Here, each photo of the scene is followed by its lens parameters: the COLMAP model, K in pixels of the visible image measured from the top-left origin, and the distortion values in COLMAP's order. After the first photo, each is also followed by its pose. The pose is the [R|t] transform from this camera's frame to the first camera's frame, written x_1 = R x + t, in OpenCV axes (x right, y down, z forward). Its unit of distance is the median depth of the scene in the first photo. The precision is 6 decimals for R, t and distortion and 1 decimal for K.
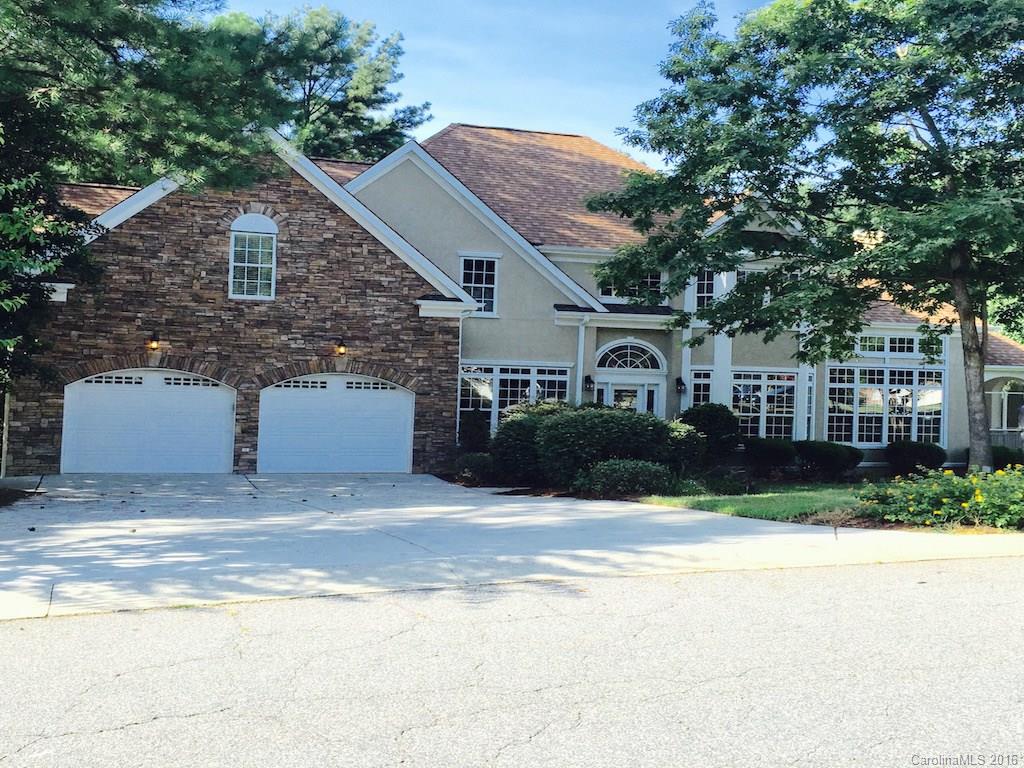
lens RADIAL K [[1176.3, 0, 511.7], [0, 1176.3, 380.1], [0, 0, 1]] dist [0.063701, 0.000000]
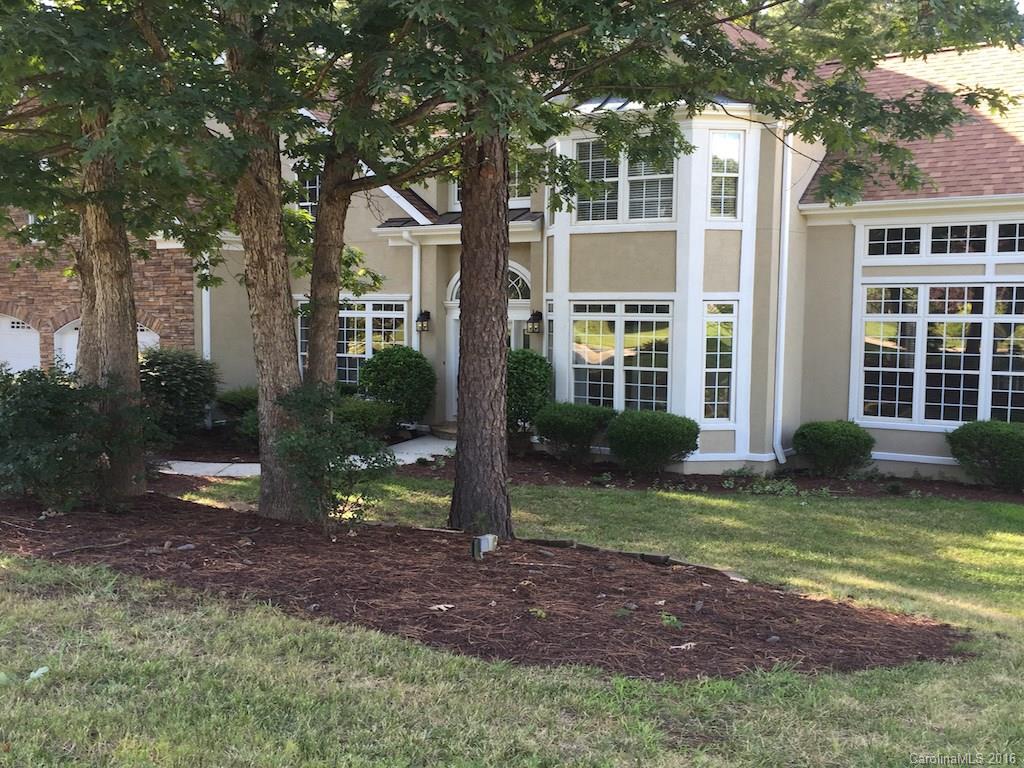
lens RADIAL K [[1176.3, 0, 511.8], [0, 1176.3, 388.3], [0, 0, 1]] dist [0.063701, 0.000000]
pose [[0.621210, 0.032963, -0.782951, 0.694633], [0.014849, 0.998440, 0.053817, 0.005677], [0.783504, -0.045058, 0.619752, 0.574881]]
